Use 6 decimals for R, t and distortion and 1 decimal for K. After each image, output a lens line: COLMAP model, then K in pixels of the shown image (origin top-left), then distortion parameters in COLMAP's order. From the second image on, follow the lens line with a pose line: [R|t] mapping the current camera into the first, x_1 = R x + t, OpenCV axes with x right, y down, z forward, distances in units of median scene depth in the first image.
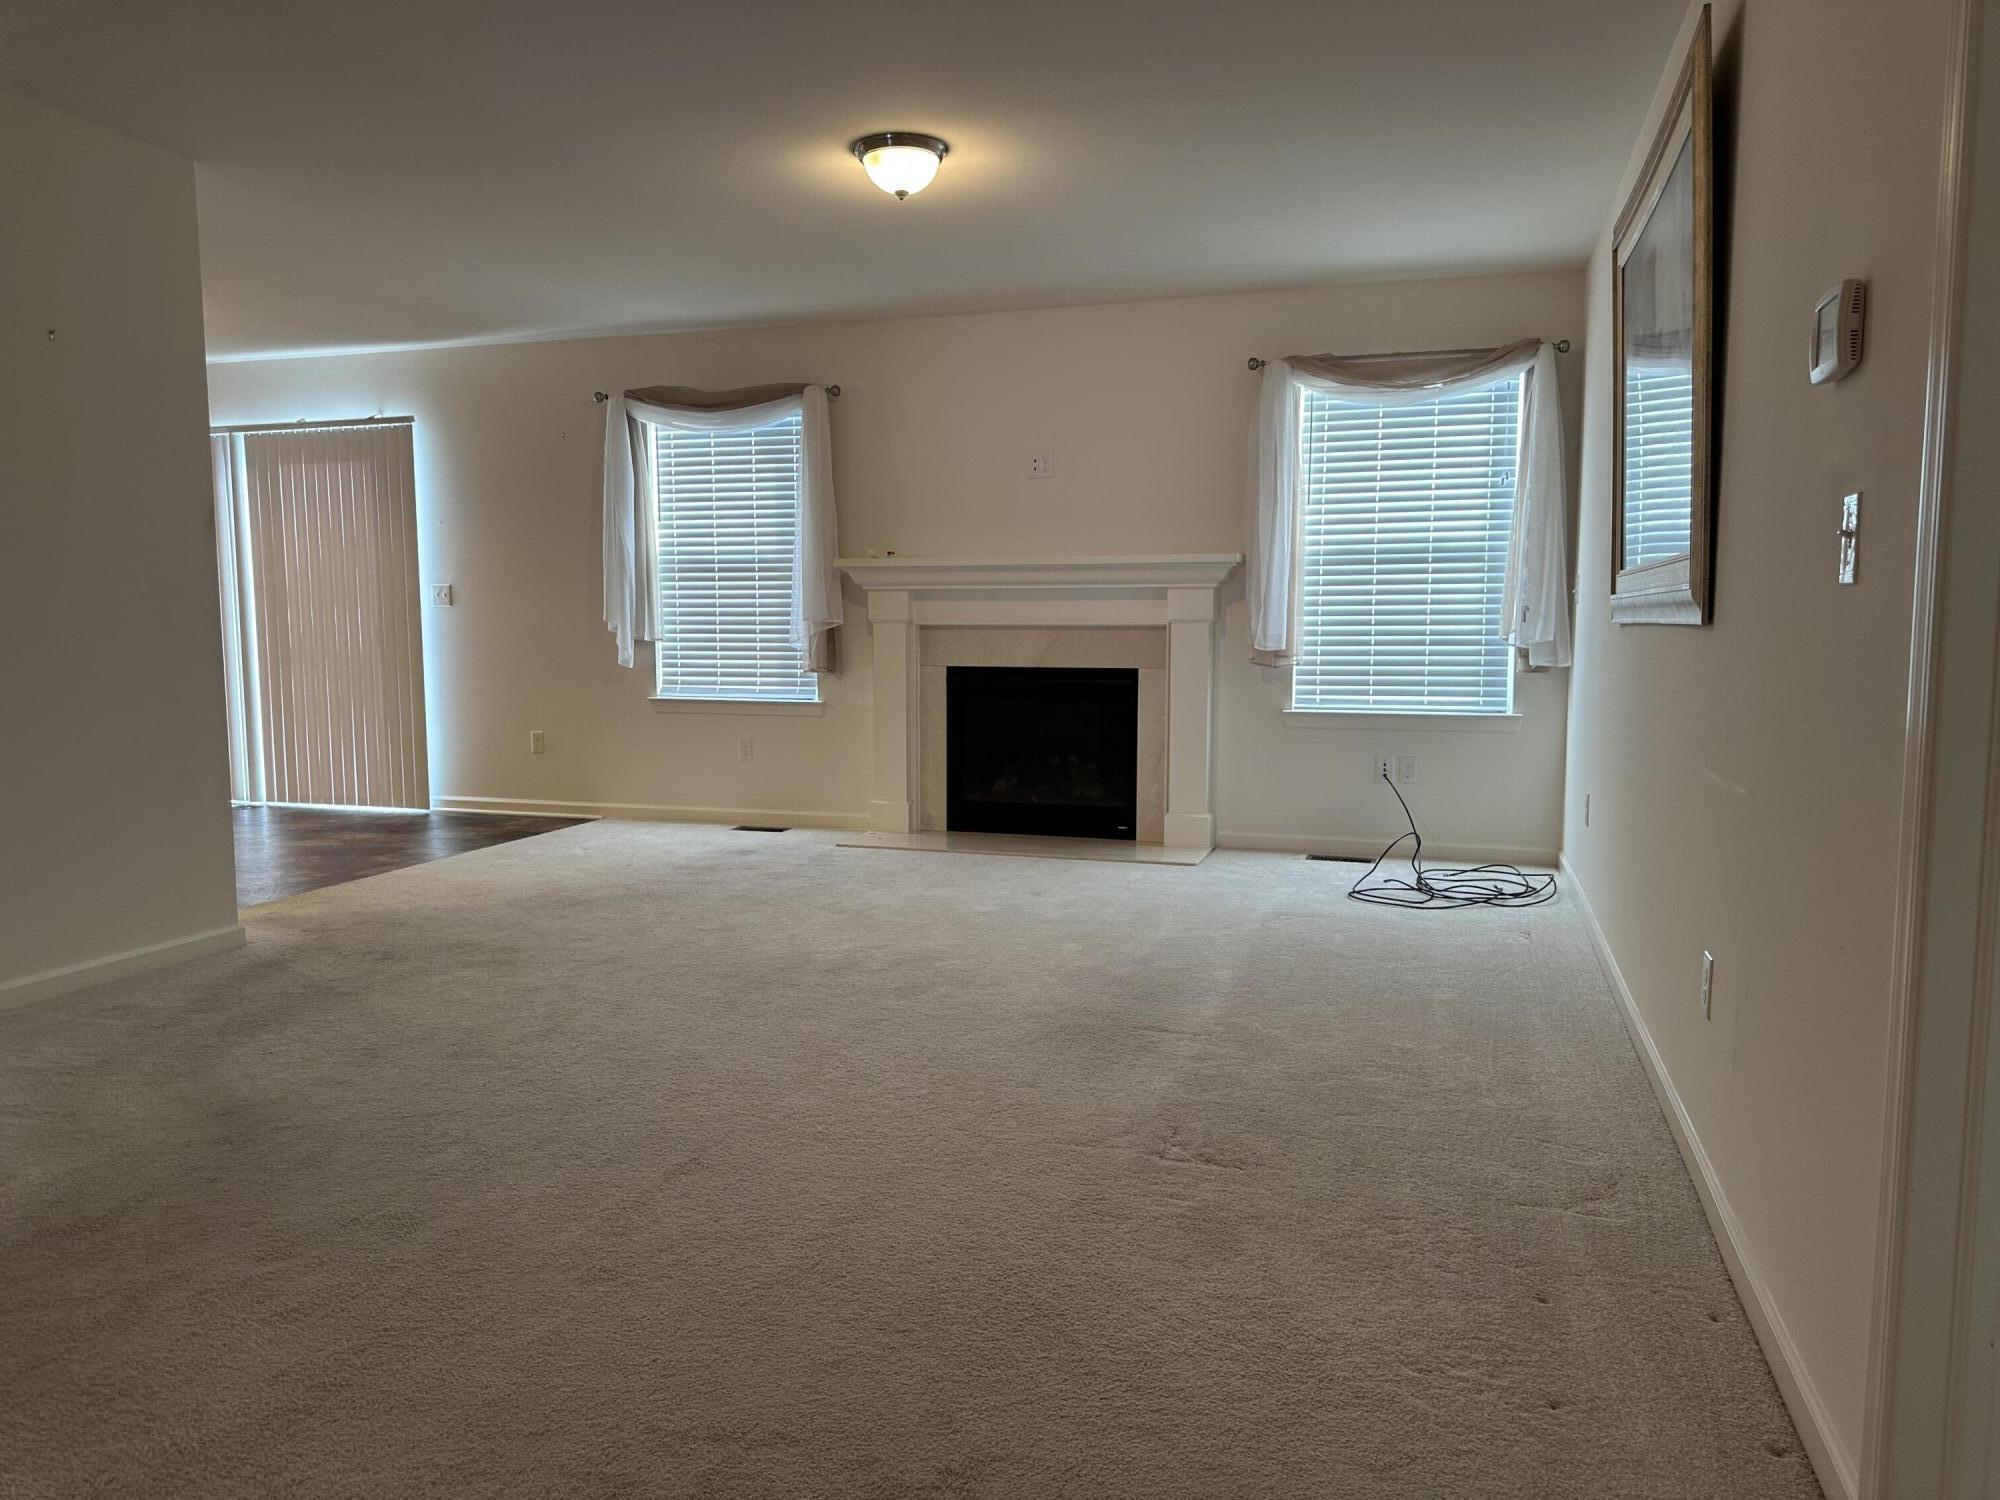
lens RADIAL K [[1413.3, 0, 983.8], [0, 1413.3, 749.5], [0, 0, 1]] dist [0.086117, -0.098388]
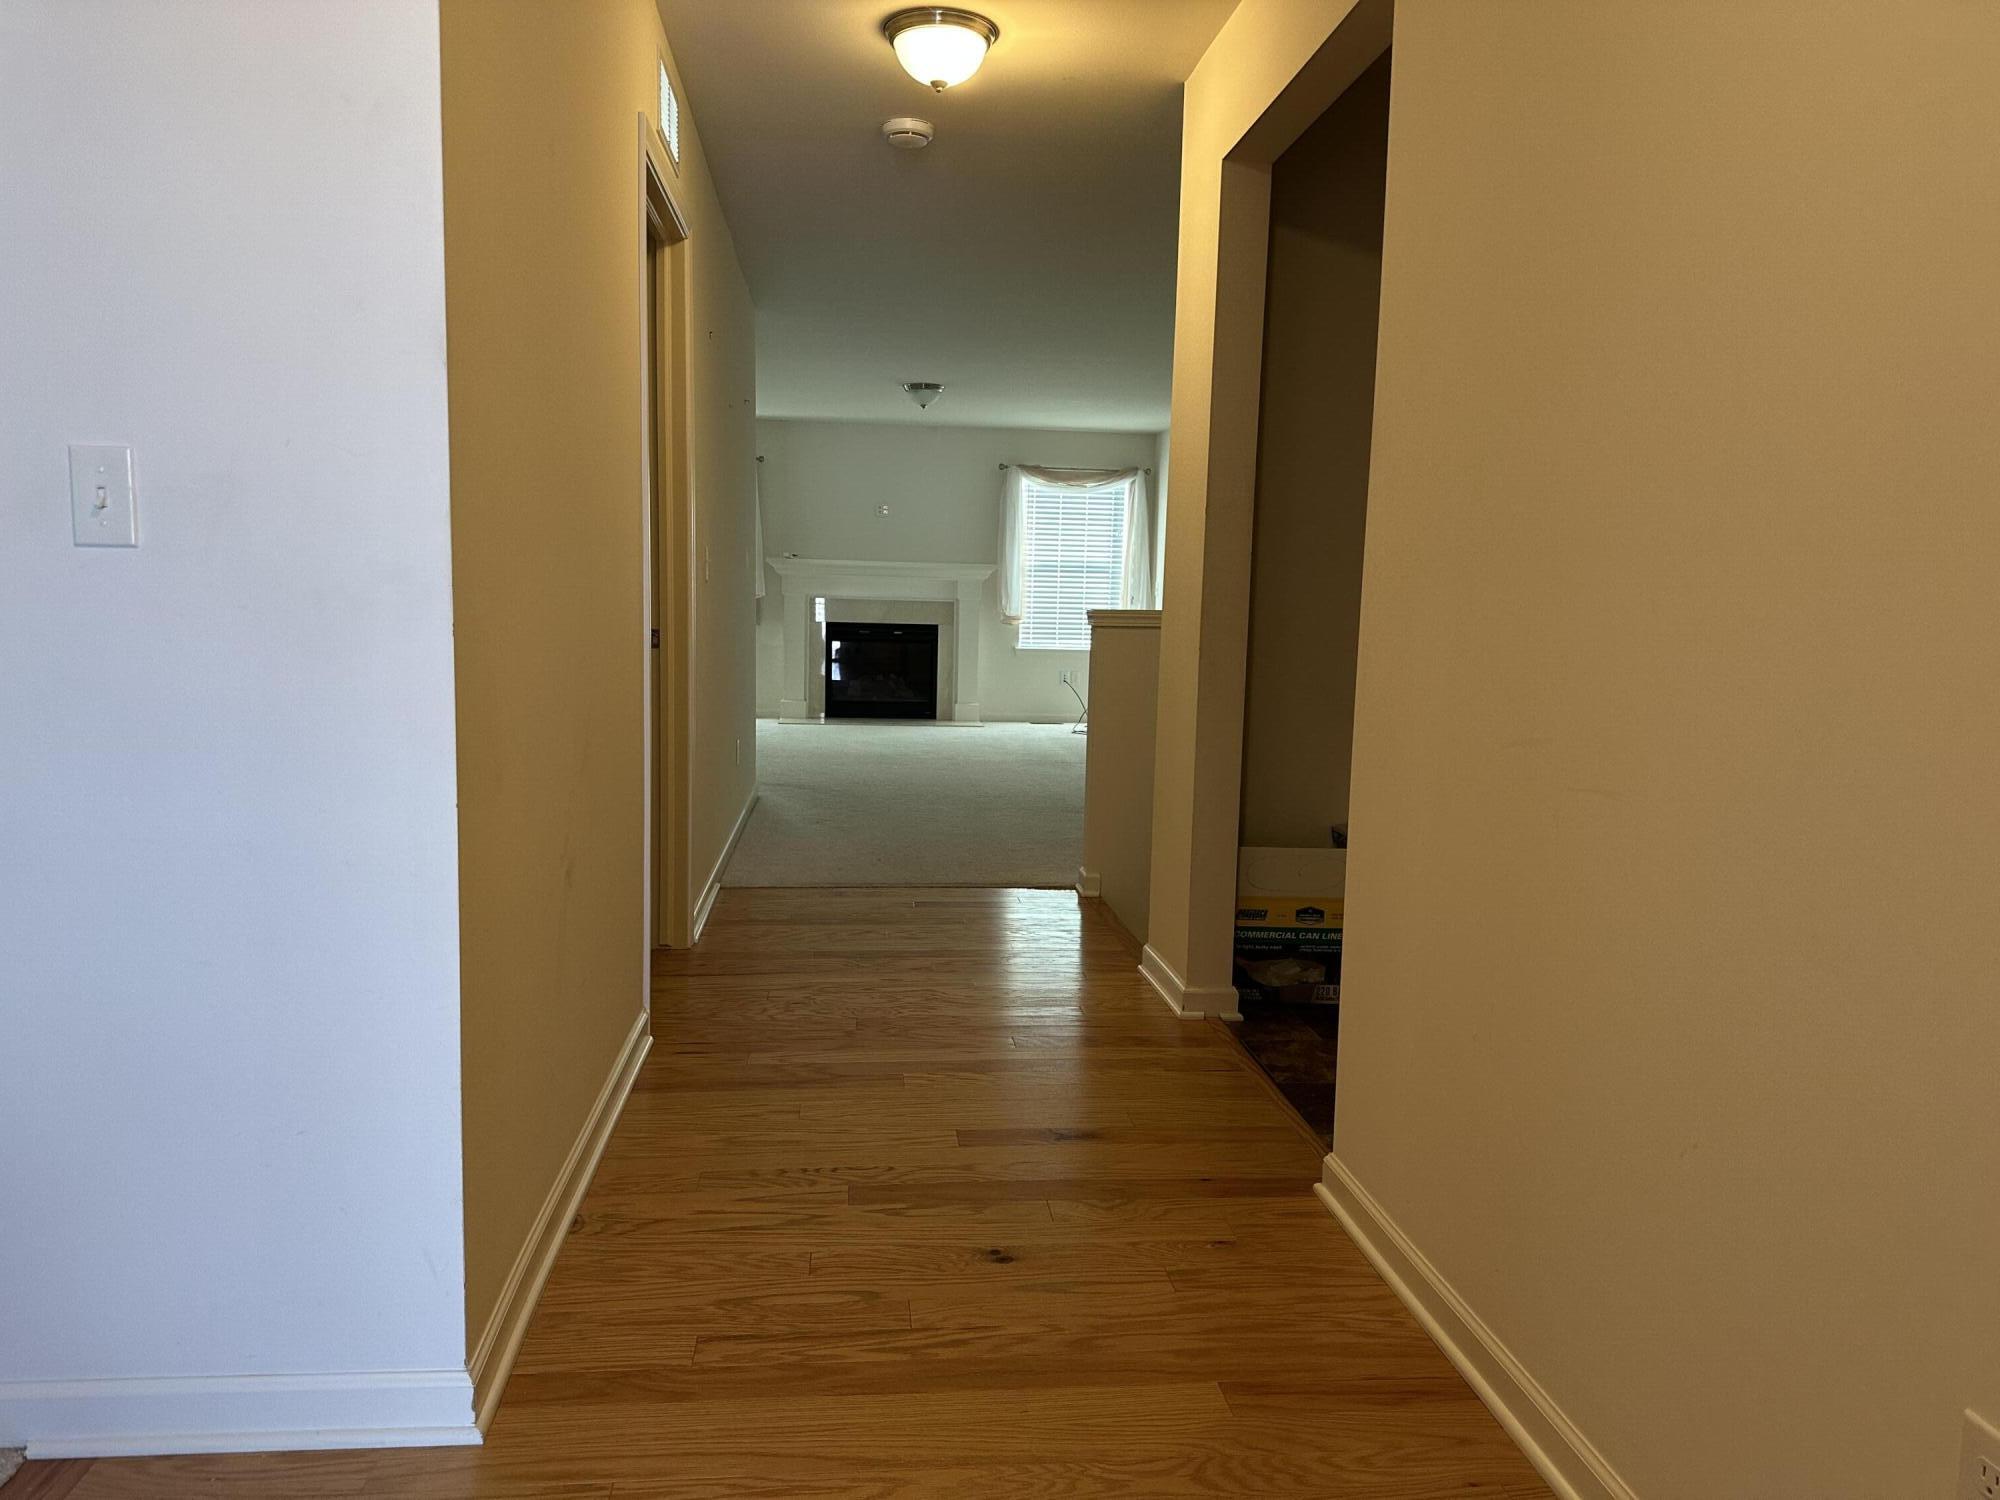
lens RADIAL K [[1404.3, 0, 994.7], [0, 1404.3, 770.6], [0, 0, 1]] dist [-0.001053, -0.003130]
pose [[0.909256, -0.025595, 0.415449, -0.736707], [0.017038, 0.999560, 0.024292, 0.111524], [-0.415888, -0.015009, 0.909292, -0.863967]]
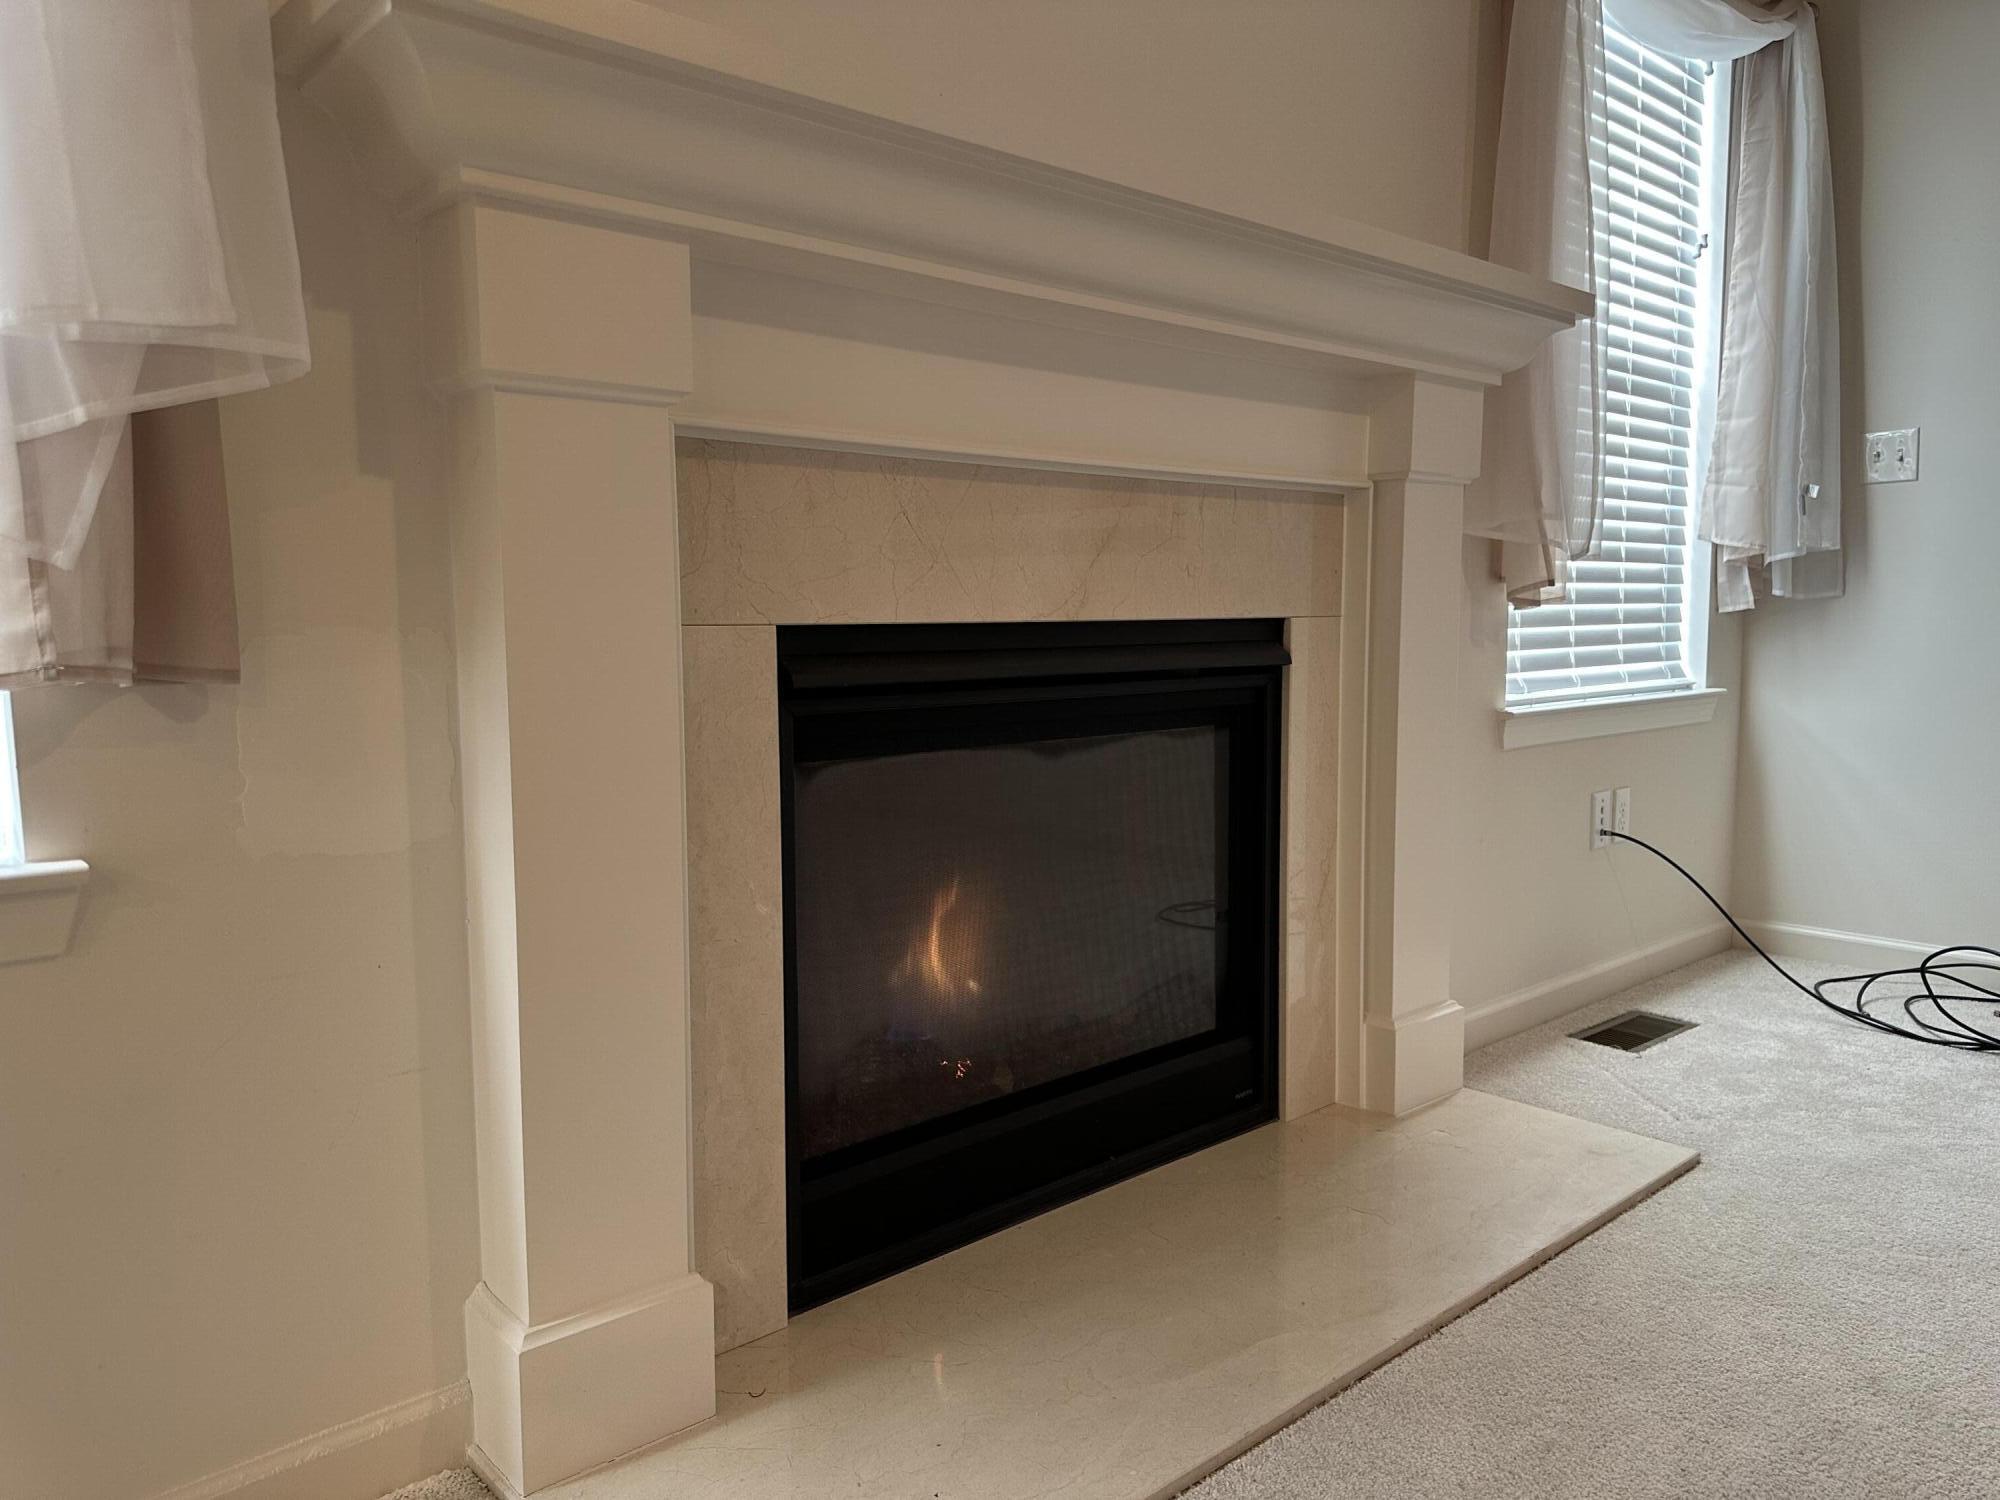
lens RADIAL K [[1413.3, 0, 975.4], [0, 1413.3, 753.5], [0, 0, 1]] dist [0.081650, -0.092207]
pose [[0.494113, -0.089132, 0.864817, -0.277423], [0.096625, 0.994198, 0.047260, -0.061458], [-0.864012, 0.060211, 0.499858, 1.135303]]
